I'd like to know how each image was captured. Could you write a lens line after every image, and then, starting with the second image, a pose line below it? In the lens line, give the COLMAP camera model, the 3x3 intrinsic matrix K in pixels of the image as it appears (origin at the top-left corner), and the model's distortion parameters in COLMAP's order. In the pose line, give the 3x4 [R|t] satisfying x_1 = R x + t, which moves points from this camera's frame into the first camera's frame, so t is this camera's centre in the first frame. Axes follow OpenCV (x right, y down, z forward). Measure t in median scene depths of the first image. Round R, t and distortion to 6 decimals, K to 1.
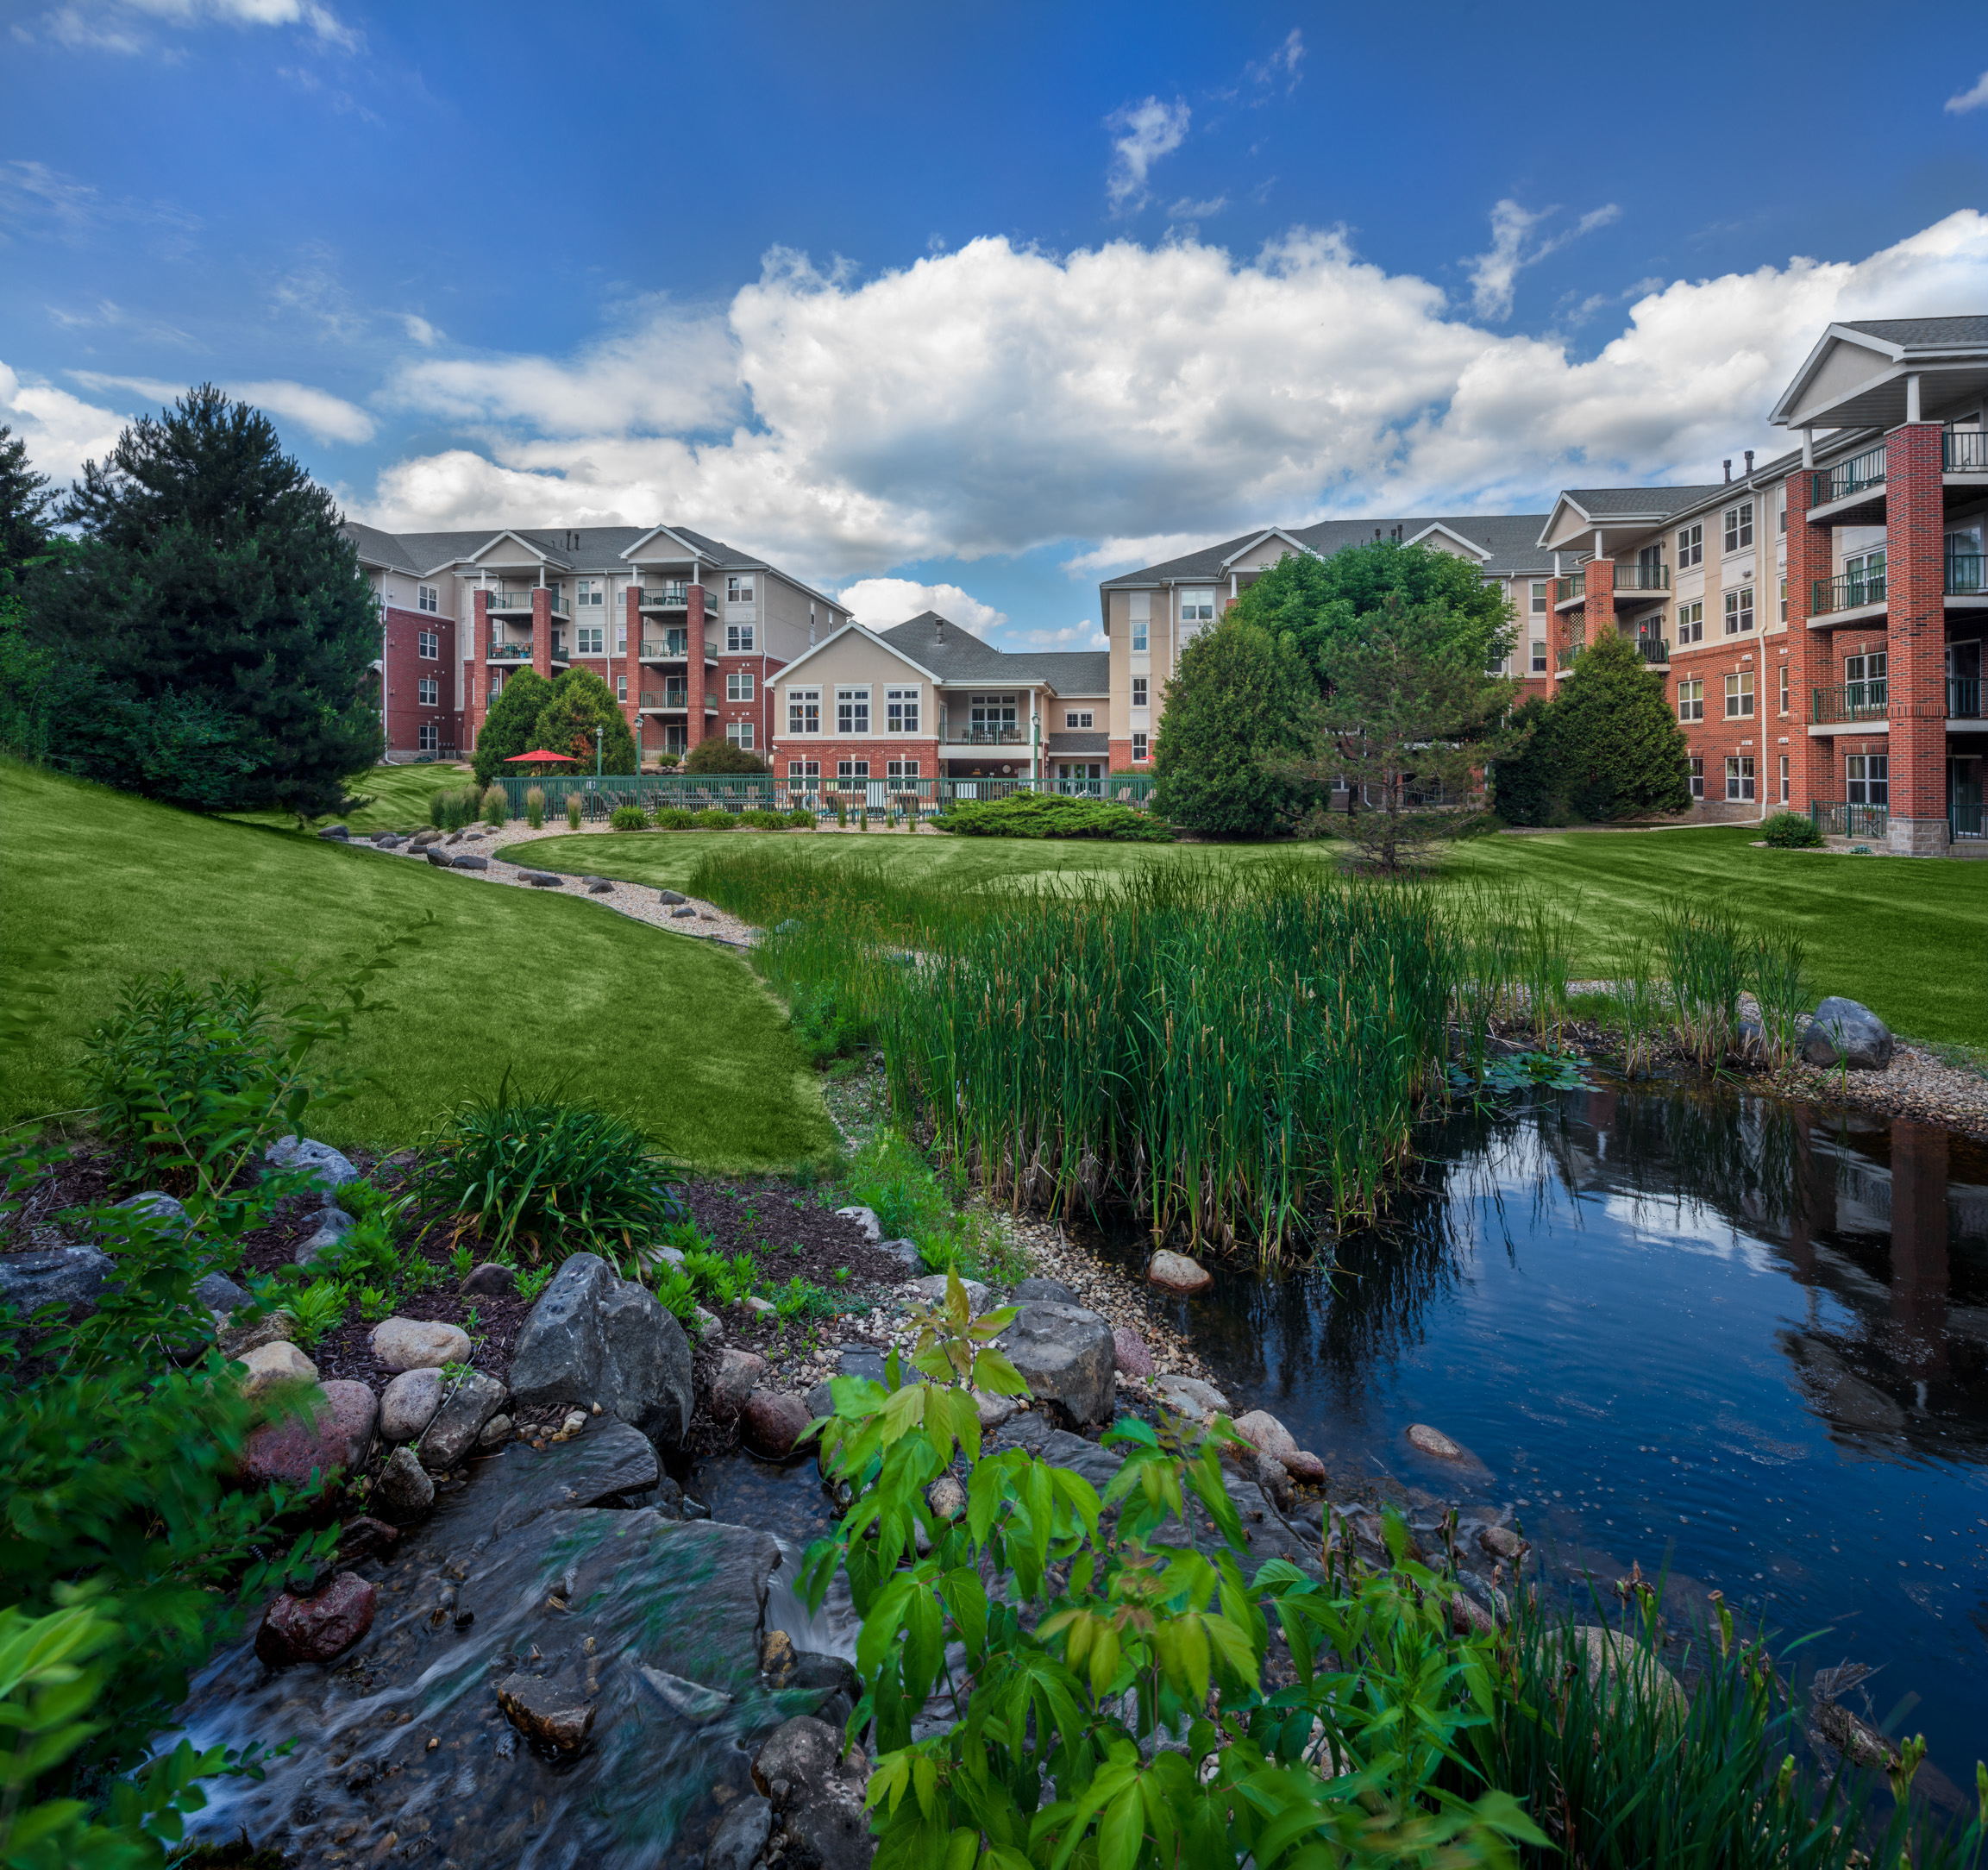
lens RADIAL K [[1005.8, 0, 1016.1], [0, 1005.8, 743.7], [0, 0, 1]] dist [0.004140, -0.001001]
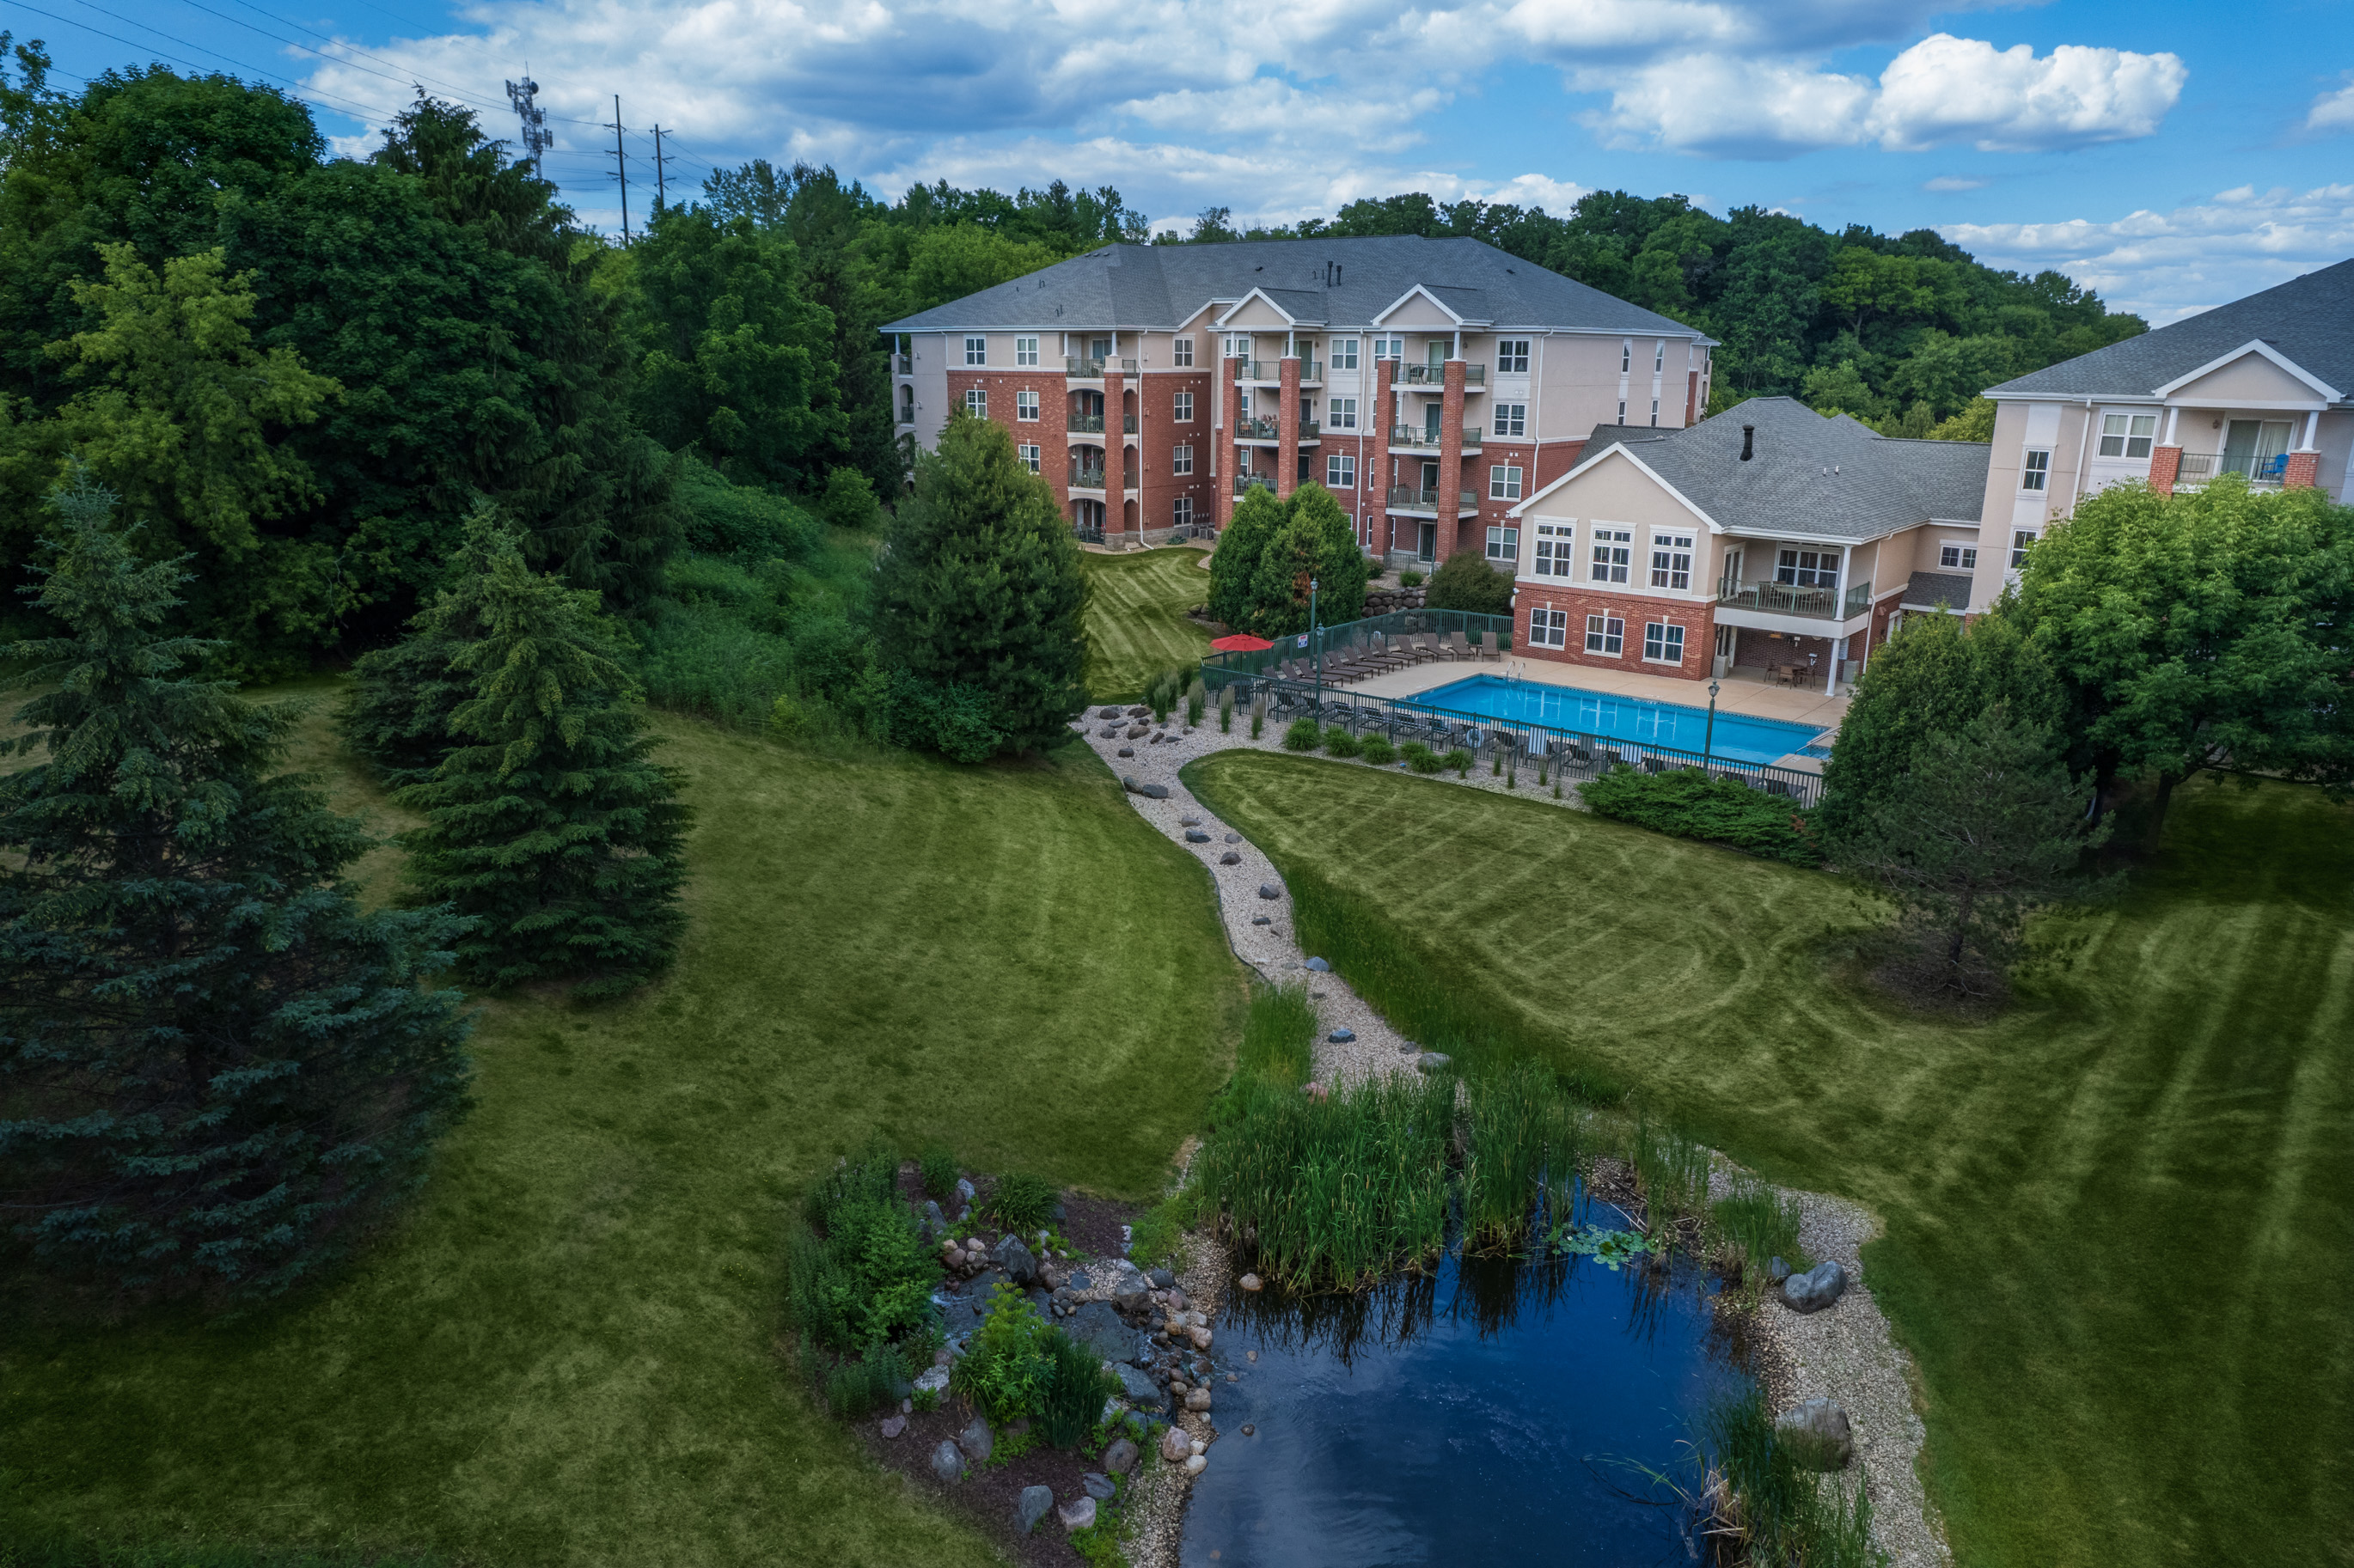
lens RADIAL K [[1529.5, 0, 1178.7], [0, 1529.5, 787.9], [0, 0, 1]] dist [-0.052266, -0.001325]
pose [[0.841298, 0.159264, -0.516578, 0.205772], [-0.003915, 0.957384, 0.288790, -0.204076], [0.540558, -0.240936, 0.806069, -0.216274]]
